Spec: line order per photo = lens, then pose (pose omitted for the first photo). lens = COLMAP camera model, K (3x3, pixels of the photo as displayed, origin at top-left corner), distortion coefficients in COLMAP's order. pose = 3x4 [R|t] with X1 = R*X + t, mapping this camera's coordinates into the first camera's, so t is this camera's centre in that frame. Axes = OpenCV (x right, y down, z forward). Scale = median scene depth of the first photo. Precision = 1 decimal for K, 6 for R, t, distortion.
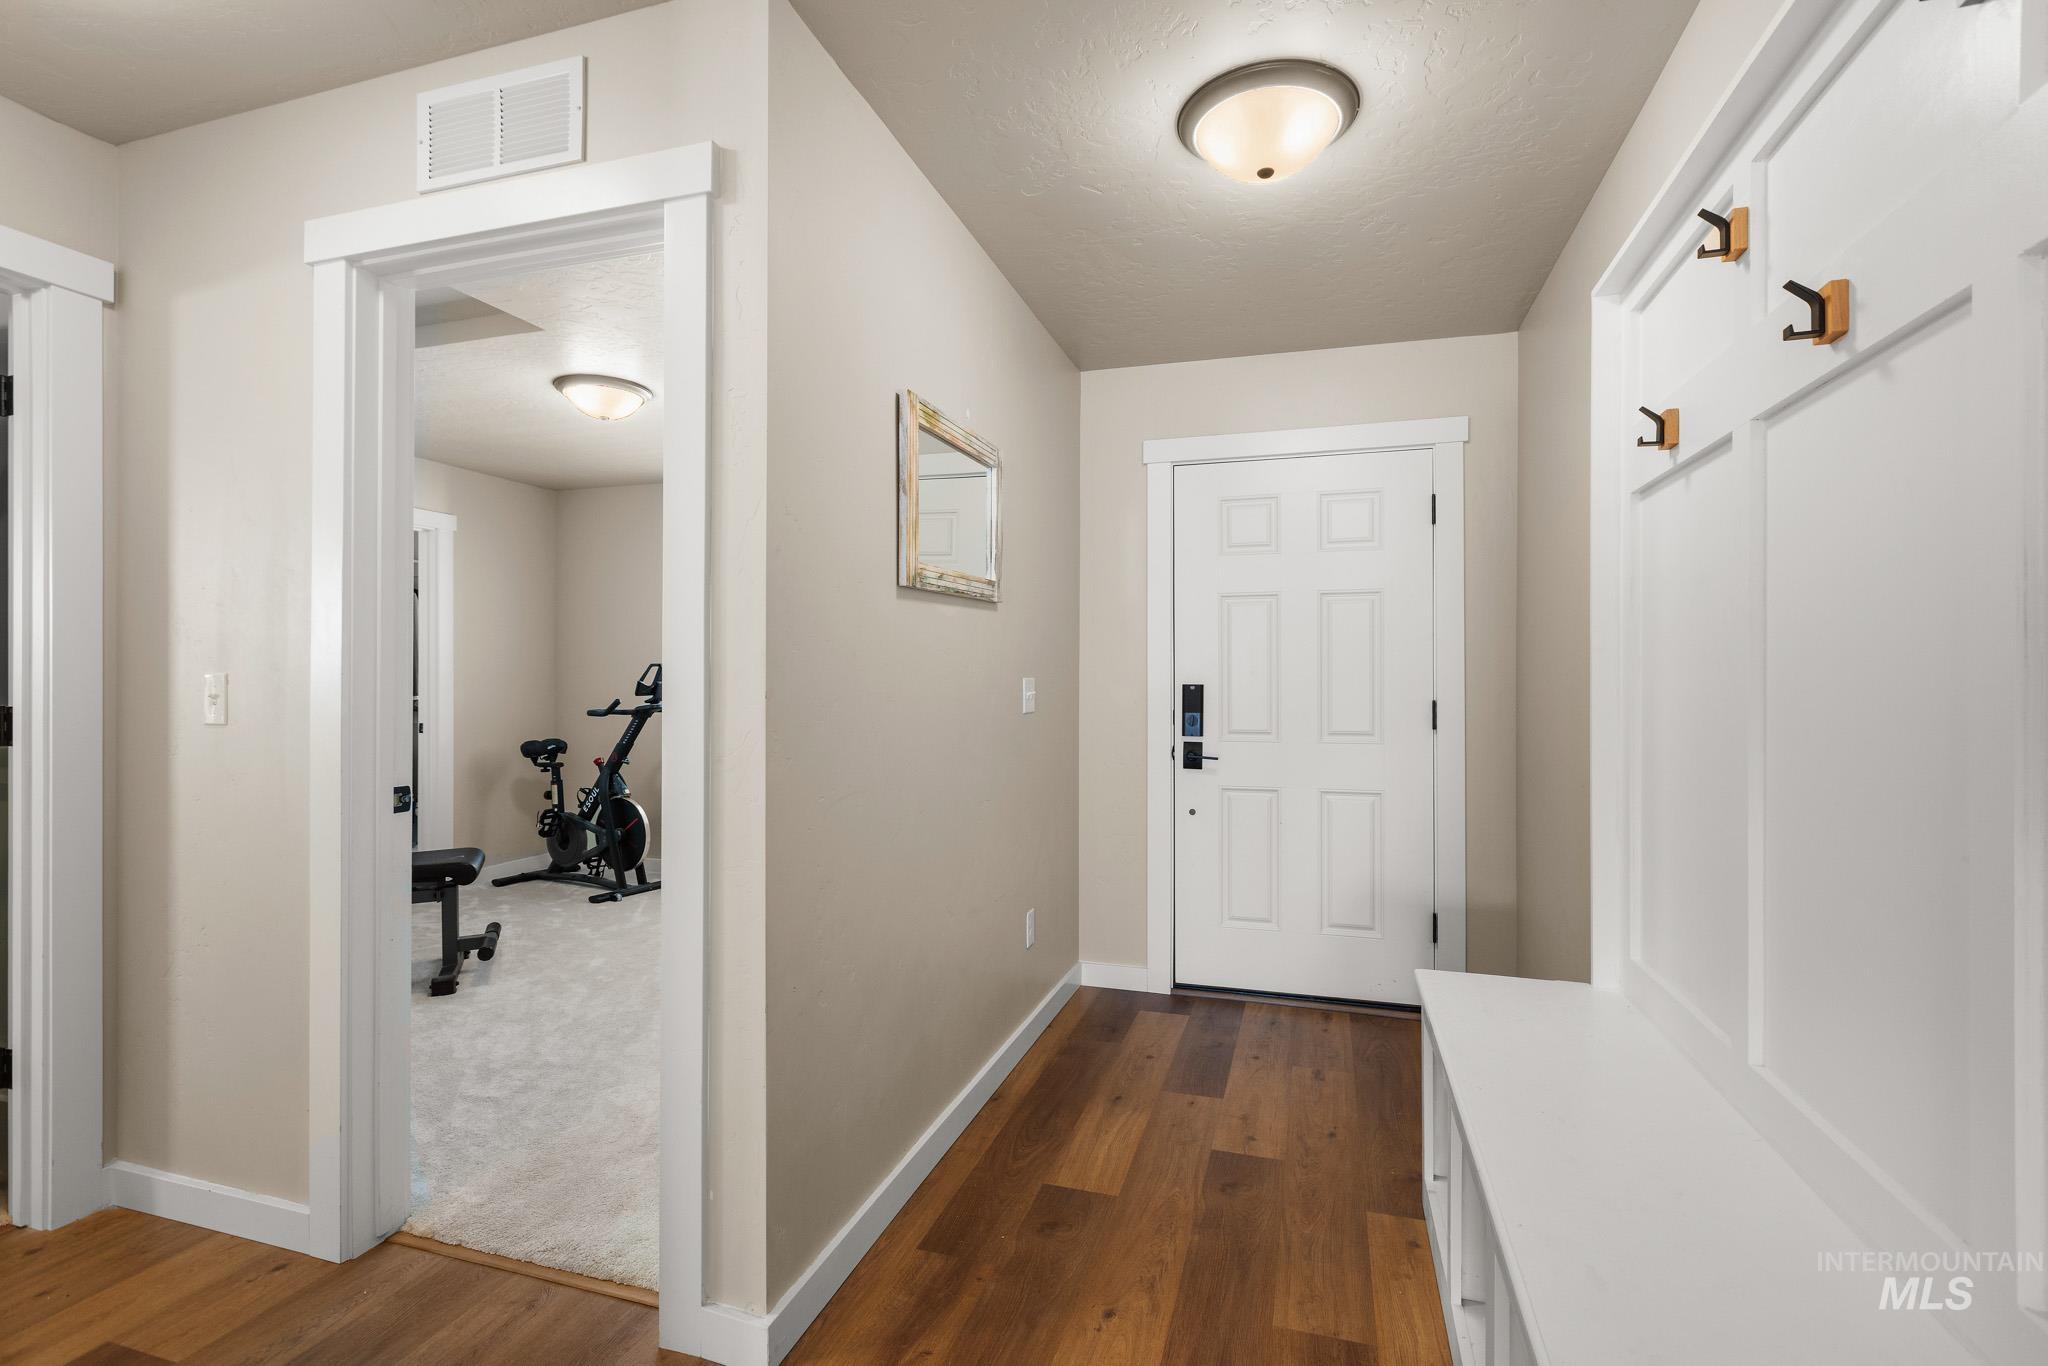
lens RADIAL K [[915.4, 0, 1098.3], [0, 915.4, 683.7], [0, 0, 1]] dist [0.000336, 0.000086]
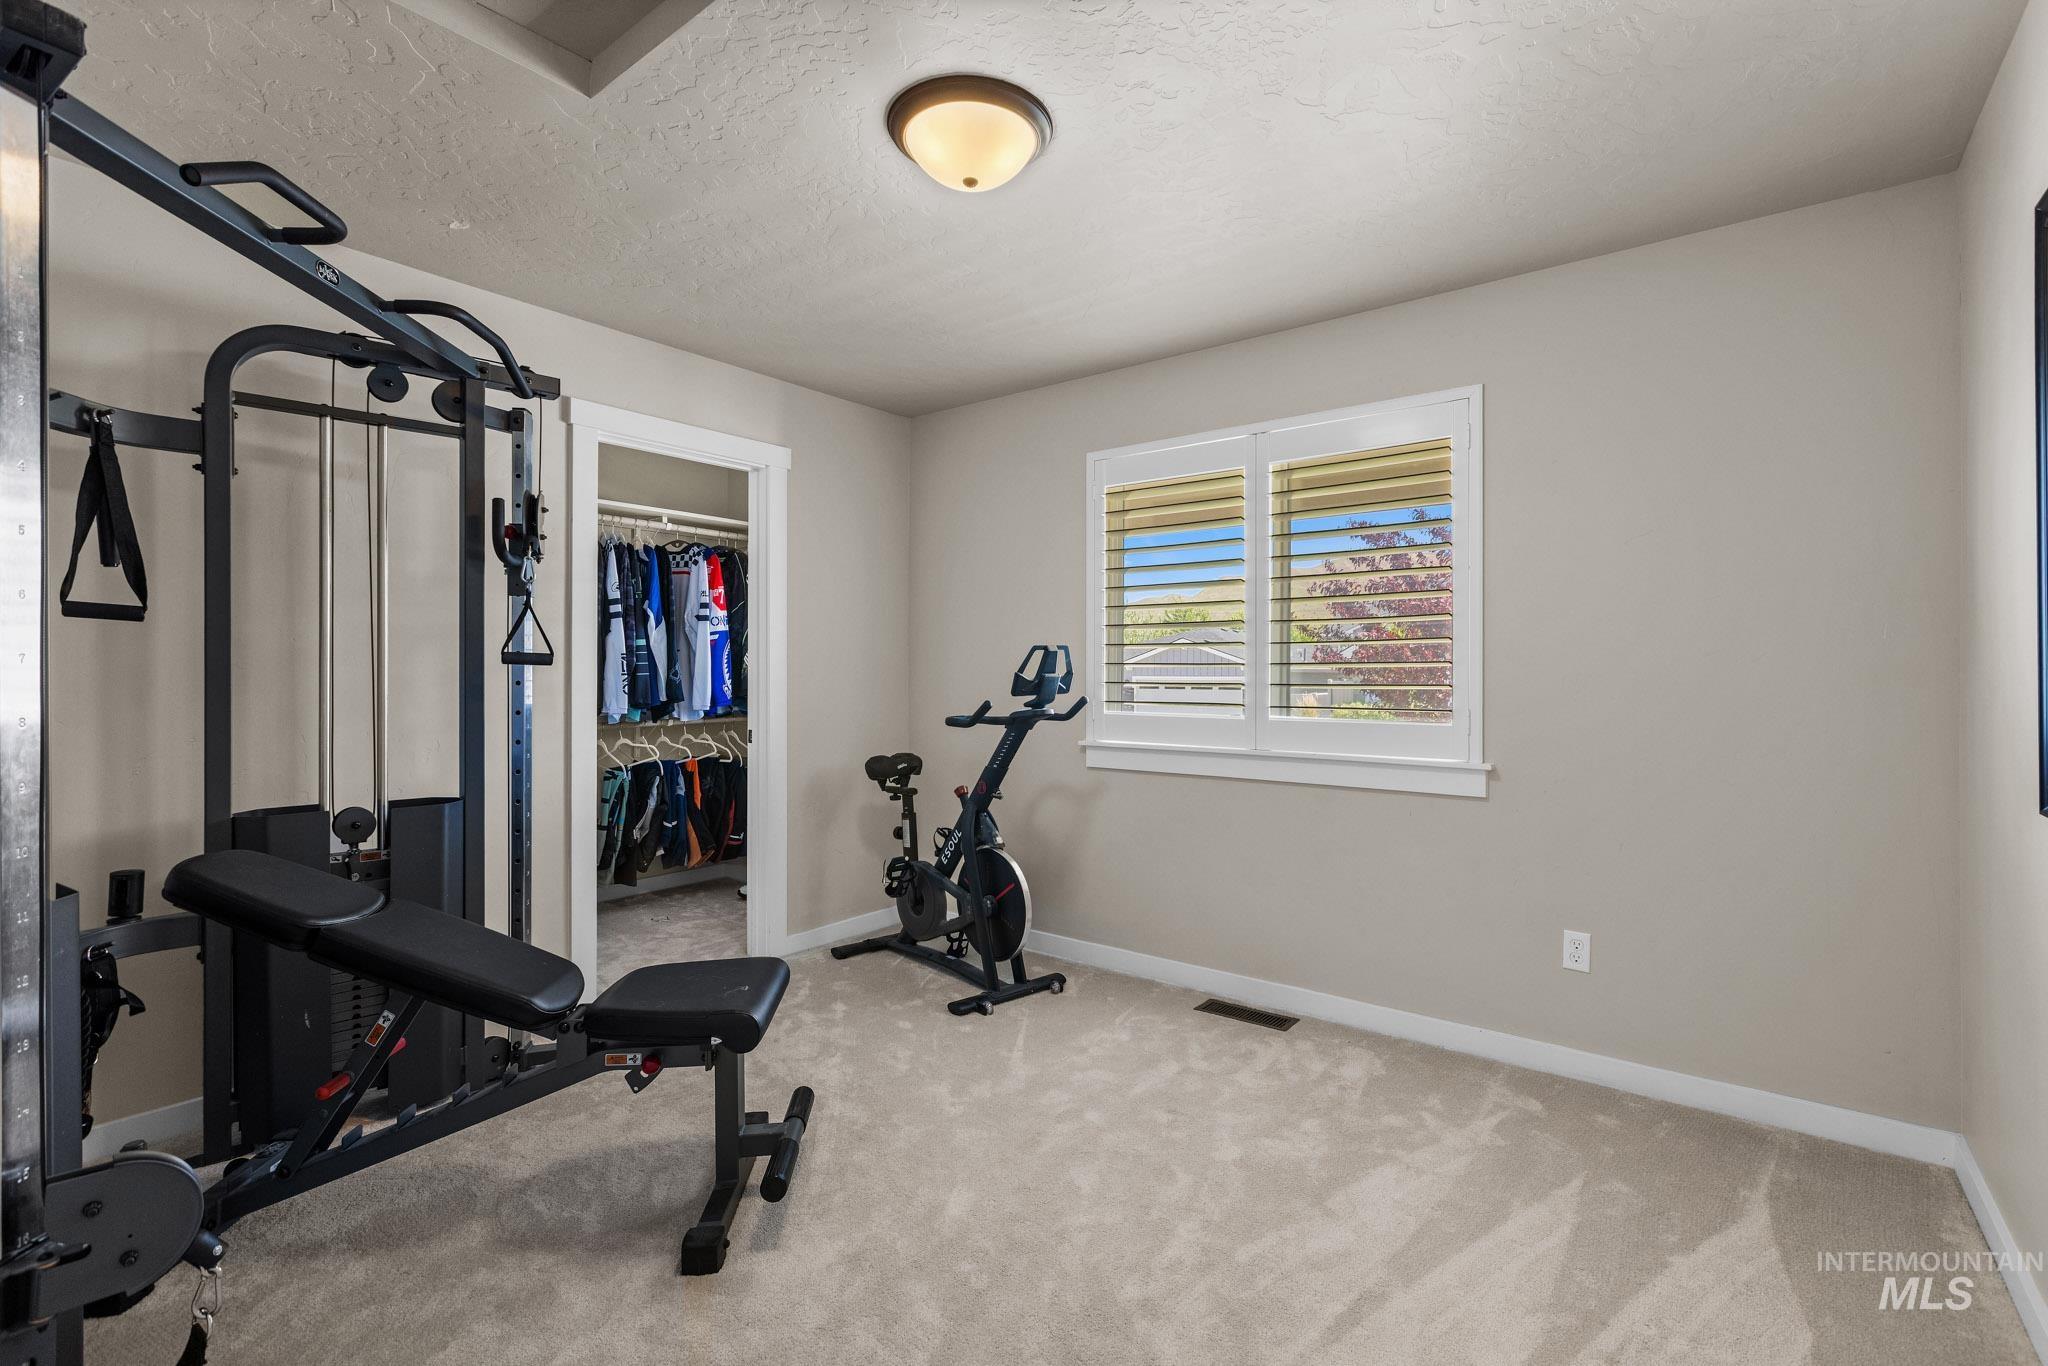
lens RADIAL K [[930.2, 0, 1041.1], [0, 930.2, 686.6], [0, 0, 1]] dist [-0.004178, -0.000299]
pose [[0.916091, 0.005771, -0.400928, -0.218643], [-0.001345, 0.999935, 0.011321, -0.000393], [0.400968, -0.009832, 0.916039, 0.398582]]
